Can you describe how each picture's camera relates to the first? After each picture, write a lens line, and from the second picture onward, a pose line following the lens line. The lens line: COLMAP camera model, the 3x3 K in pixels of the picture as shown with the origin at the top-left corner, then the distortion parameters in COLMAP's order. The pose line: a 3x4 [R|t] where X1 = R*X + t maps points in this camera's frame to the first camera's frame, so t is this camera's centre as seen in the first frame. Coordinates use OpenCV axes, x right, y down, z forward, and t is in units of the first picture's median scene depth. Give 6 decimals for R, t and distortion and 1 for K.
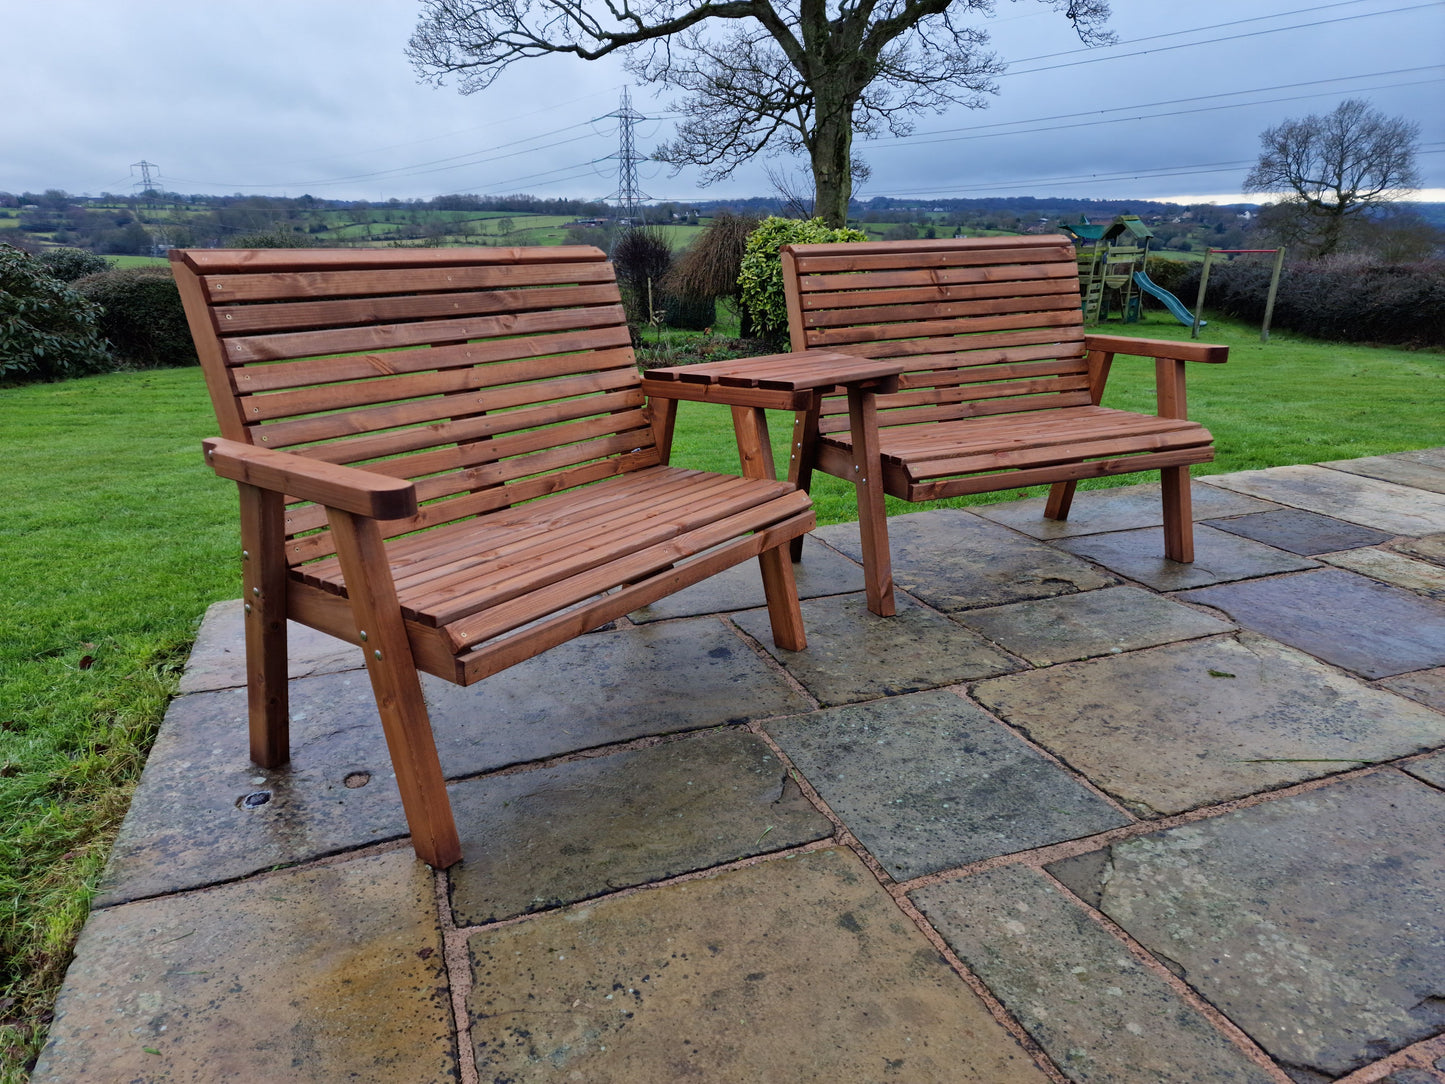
lens RADIAL K [[975.1, 0, 698.5], [0, 975.1, 564.3], [0, 0, 1]] dist [0.085228, -0.071716]
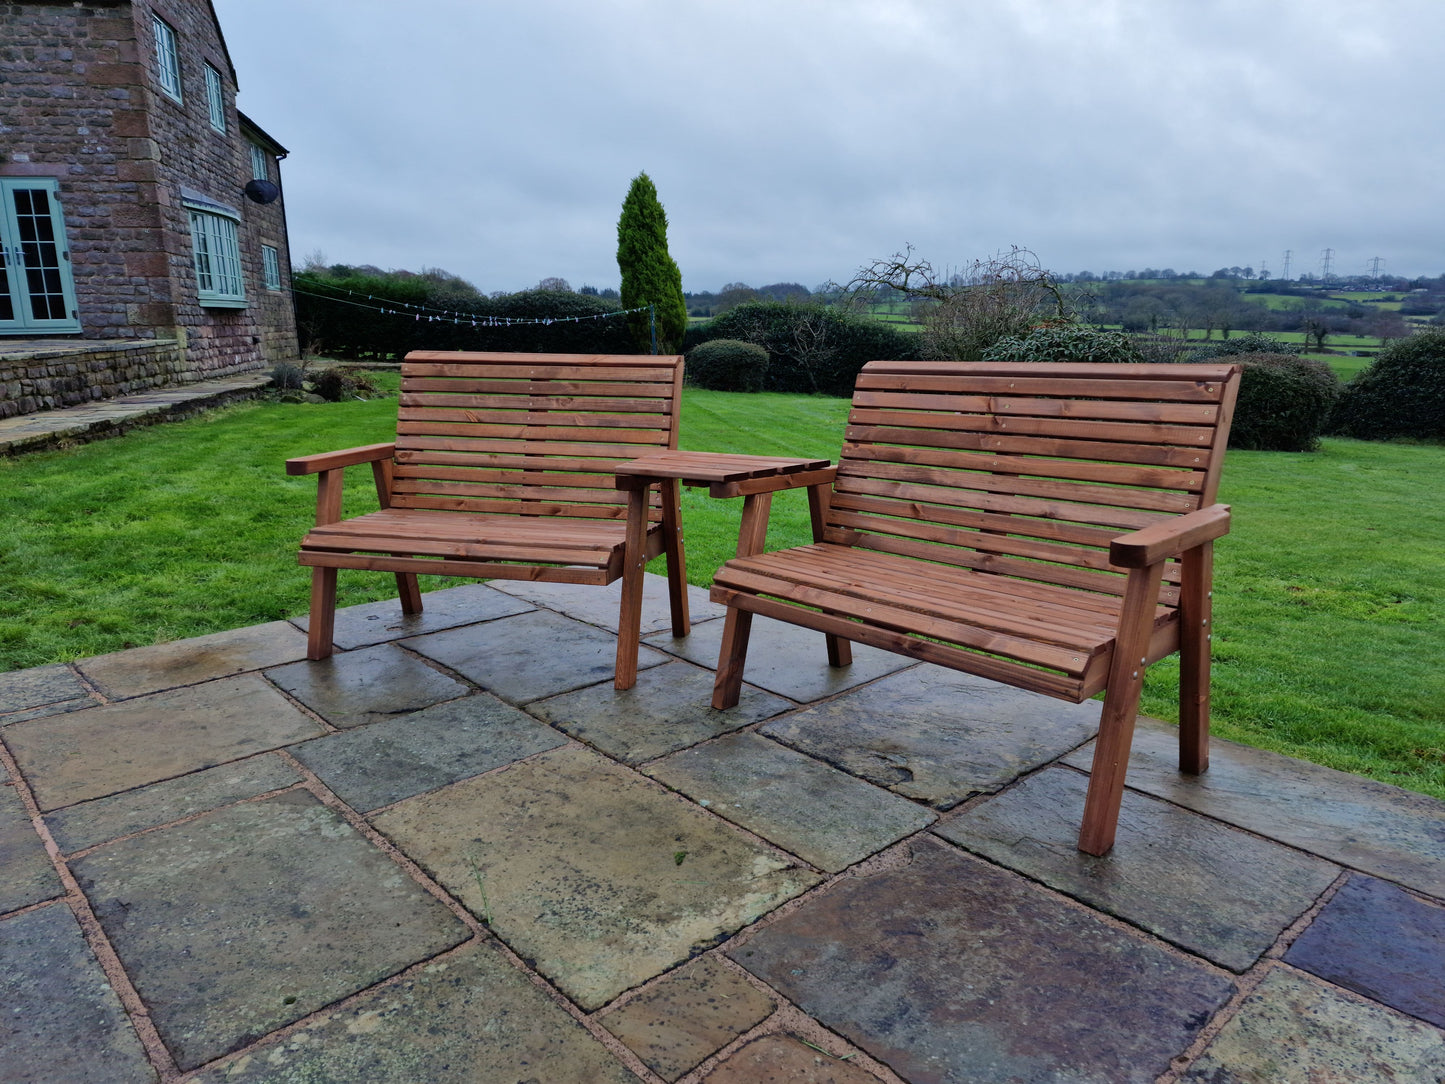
lens RADIAL K [[985.7, 0, 688.8], [0, 985.7, 513.6], [0, 0, 1]] dist [0.098299, -0.084420]
pose [[0.358709, 0.185809, -0.914769, 1.150404], [-0.300059, 0.950929, 0.075491, -0.222757], [0.883907, 0.247405, 0.396861, 0.522916]]
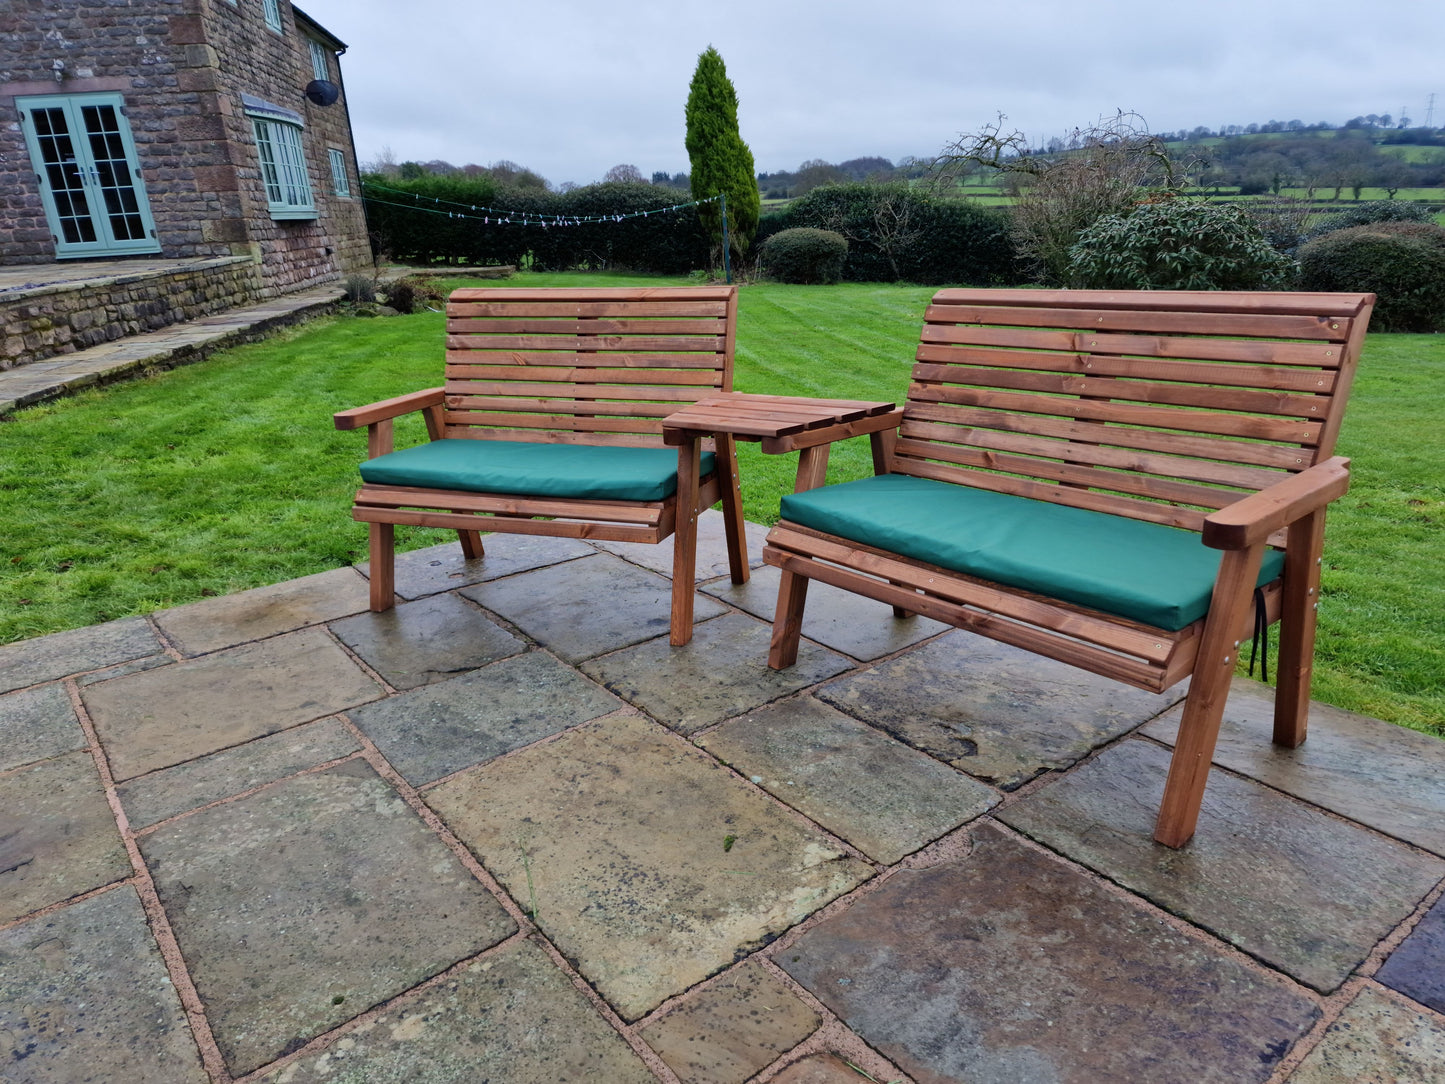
lens RADIAL K [[976.9, 0, 683.9], [0, 976.9, 545.4], [0, 0, 1]] dist [0.102621, -0.090077]
pose [[0.285044, 0.305907, -0.908389, 1.090094], [-0.267163, 0.935504, 0.231205, -0.285827], [0.920529, 0.176785, 0.348387, 0.558428]]
